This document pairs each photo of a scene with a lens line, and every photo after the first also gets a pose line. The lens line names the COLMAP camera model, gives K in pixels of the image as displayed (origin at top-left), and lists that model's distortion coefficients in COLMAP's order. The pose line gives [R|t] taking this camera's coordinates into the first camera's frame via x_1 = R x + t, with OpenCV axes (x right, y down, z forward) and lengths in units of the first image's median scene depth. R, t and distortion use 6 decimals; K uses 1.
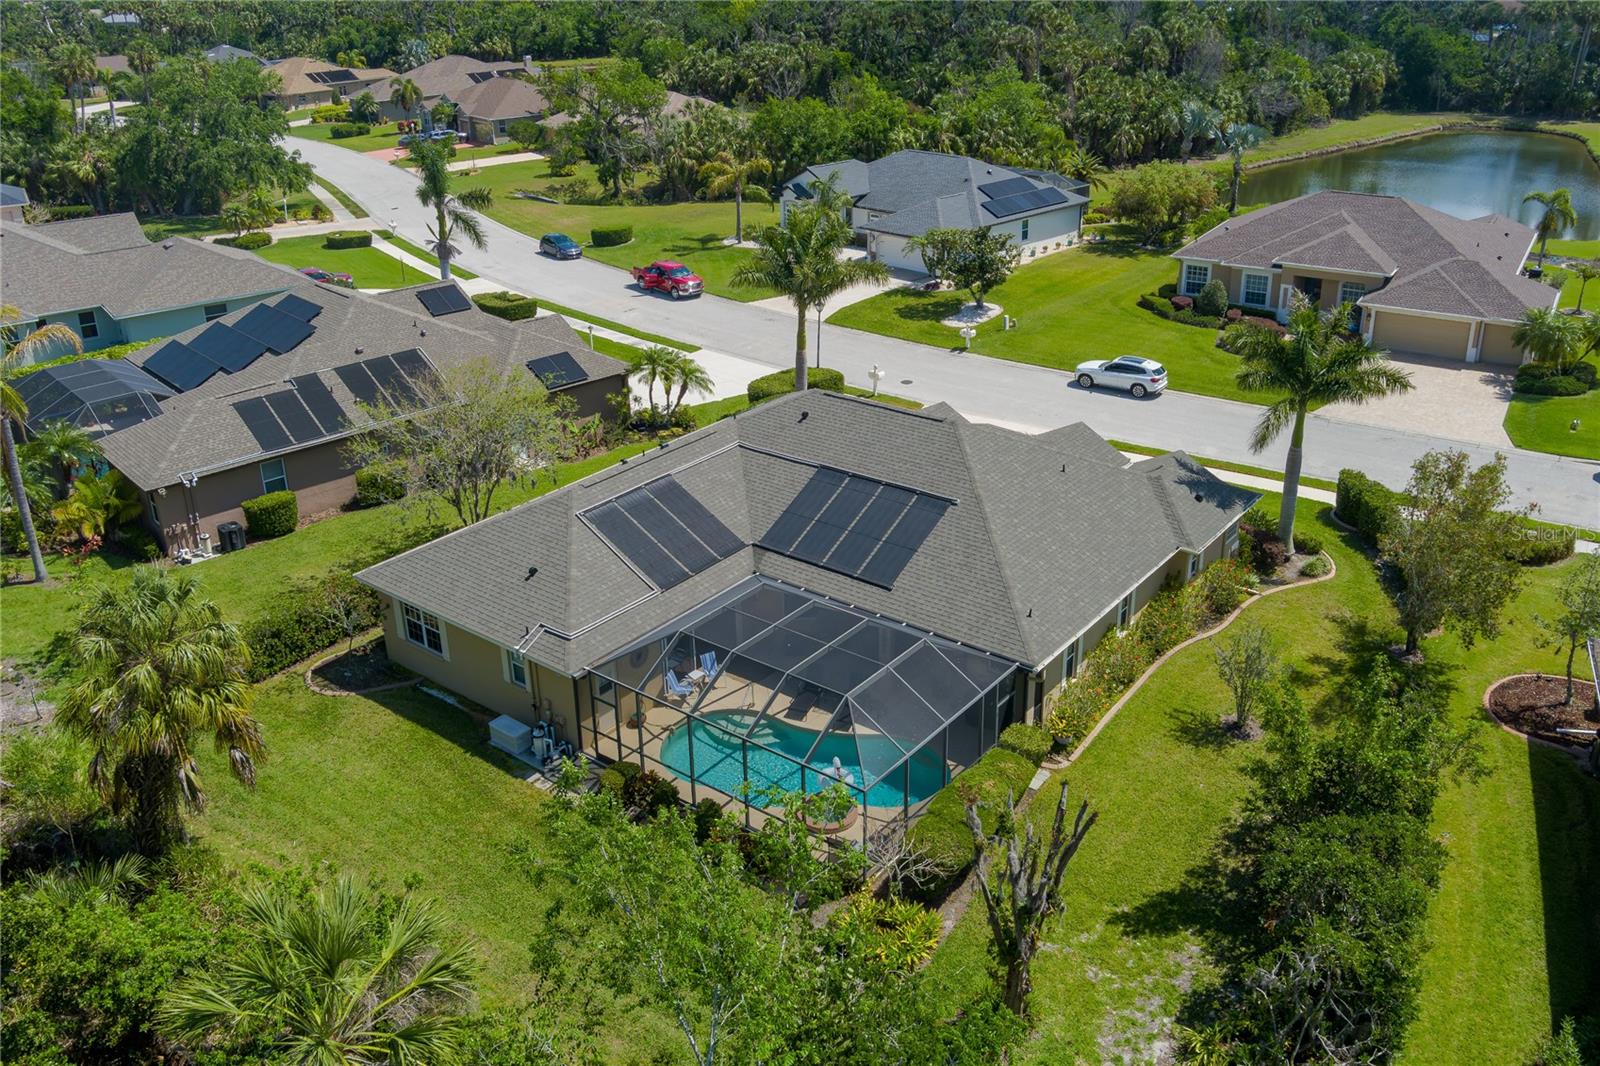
lens RADIAL K [[1291.6, 0, 801.5], [0, 1291.6, 541.9], [0, 0, 1]] dist [-0.073566, 0.028080]
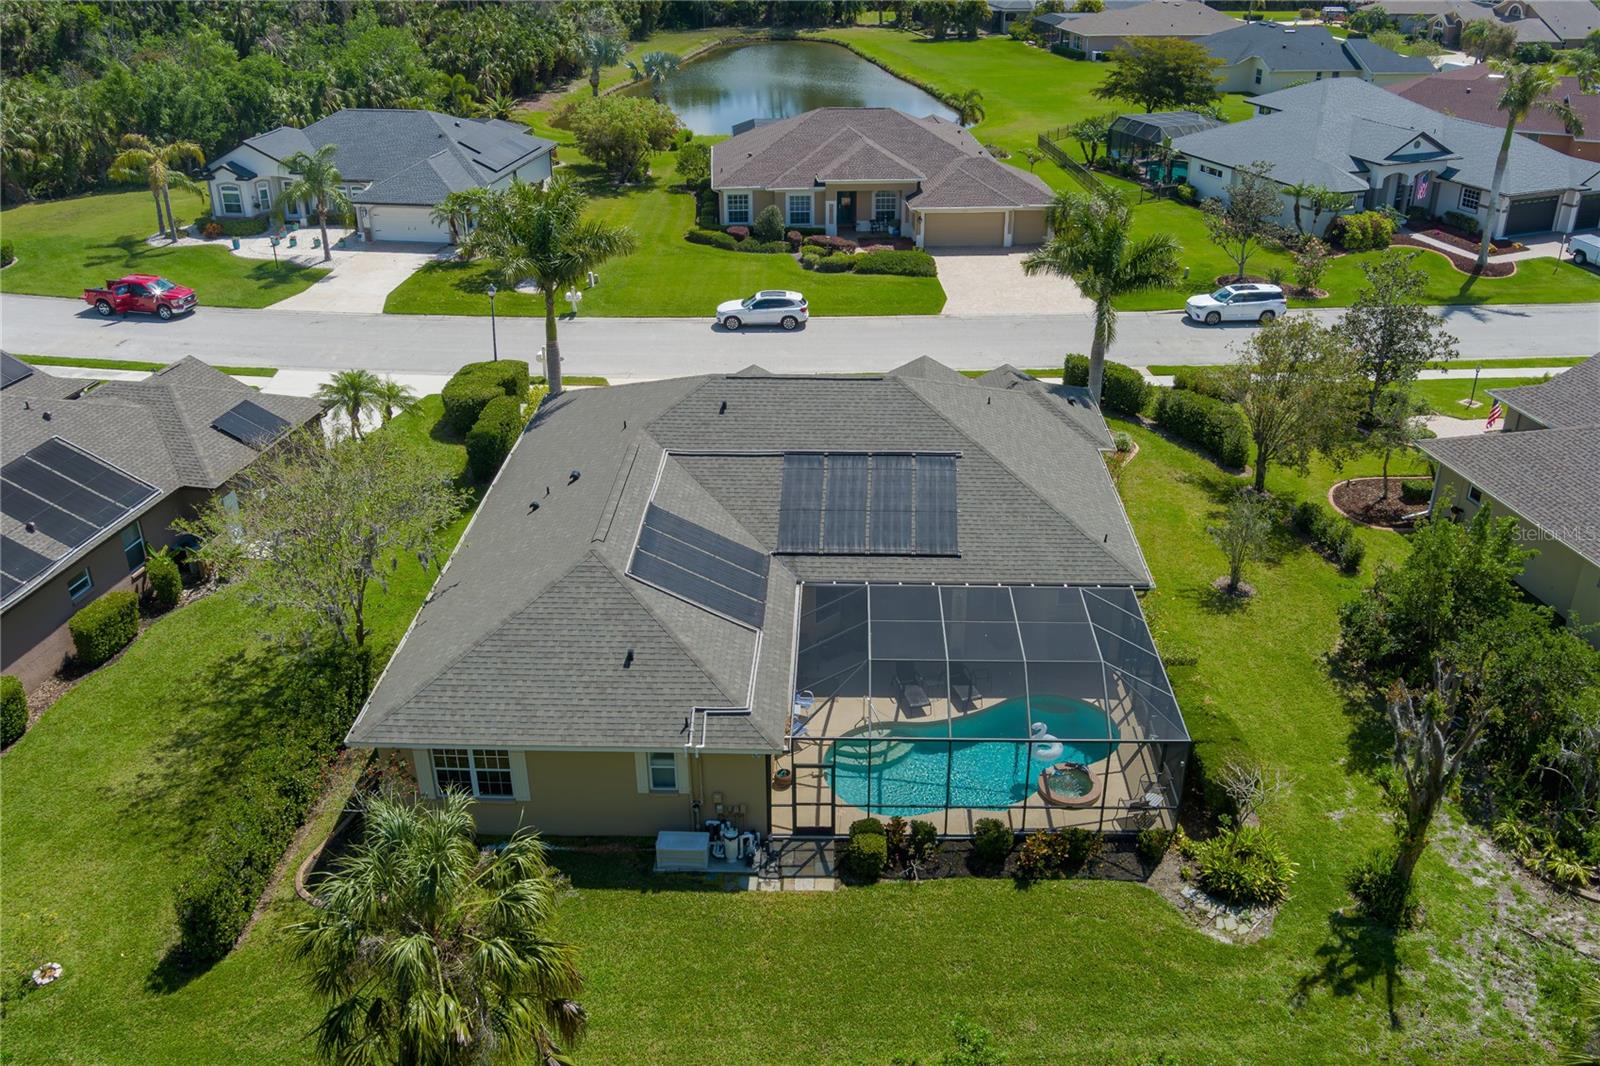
lens RADIAL K [[1291.6, 0, 786.9], [0, 1291.6, 526.8], [0, 0, 1]] dist [-0.073566, 0.028080]
pose [[0.796374, -0.259980, 0.546075, -0.323715], [0.239002, 0.964685, 0.110725, -0.071613], [-0.555577, 0.042335, 0.830387, 0.151356]]
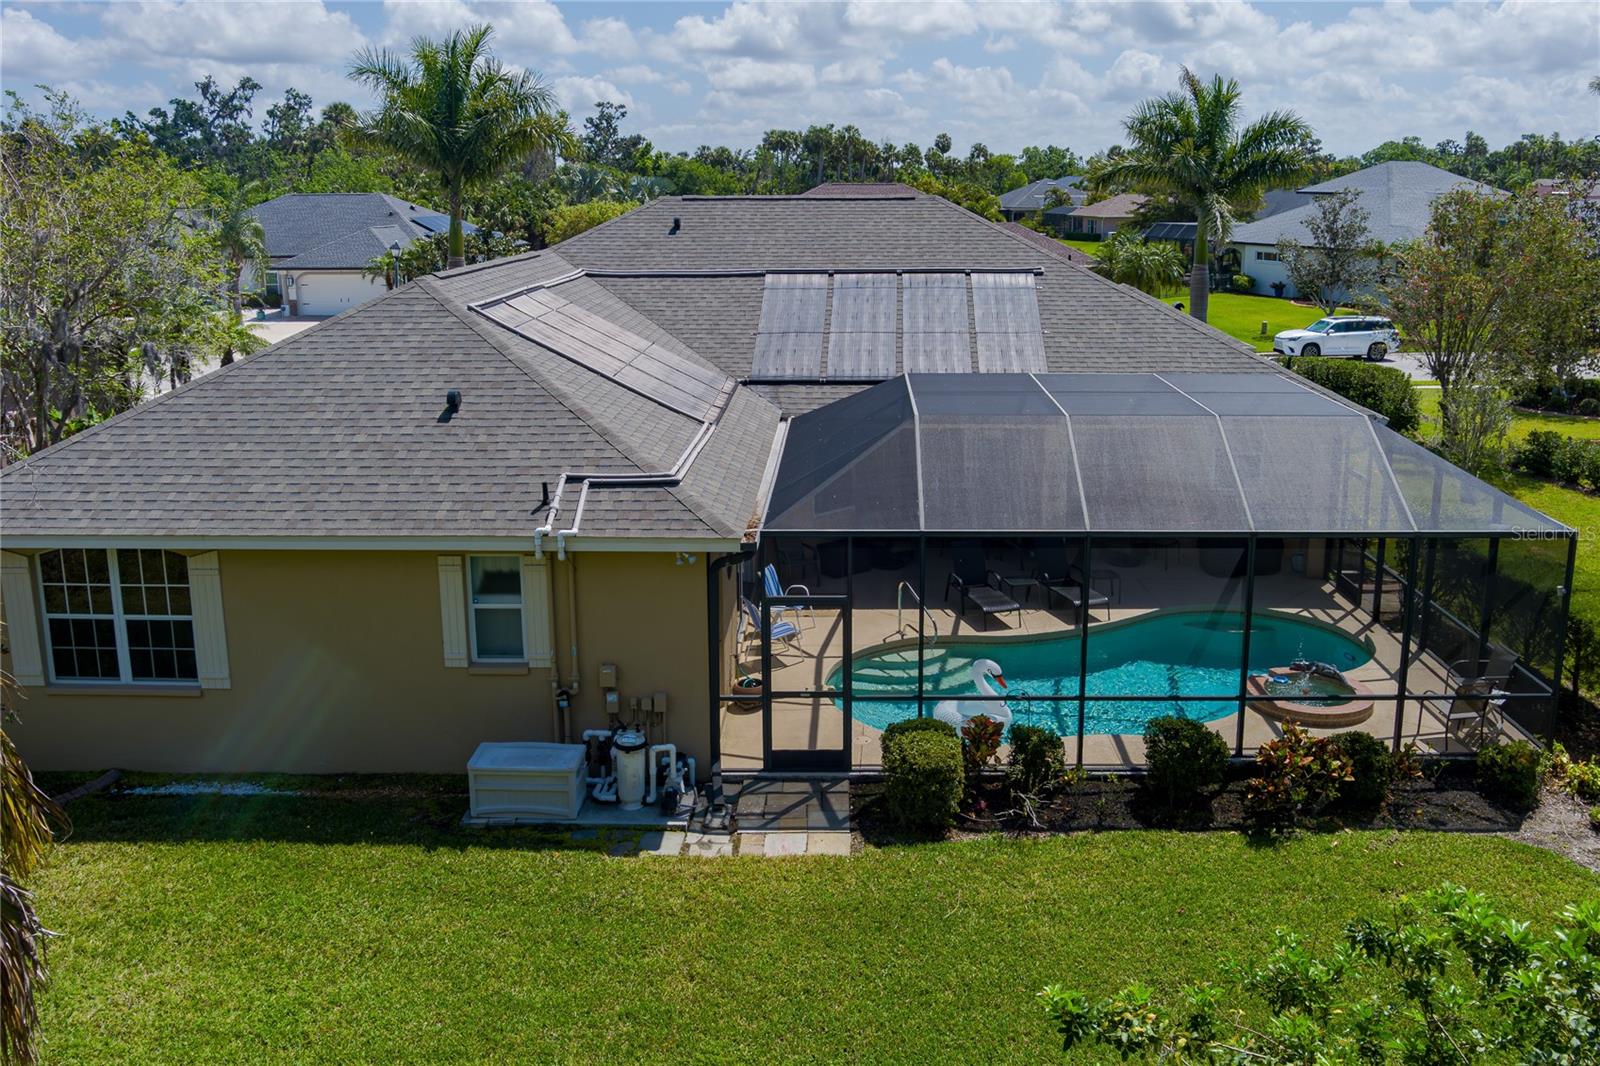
lens RADIAL K [[1291.6, 0, 800.0], [0, 1291.6, 474.3], [0, 0, 1]] dist [-0.073566, 0.028080]
pose [[0.793521, -0.096683, 0.600813, -0.218406], [0.235635, 0.959097, -0.156875, 0.080526], [-0.561071, 0.266056, 0.783845, 0.354609]]
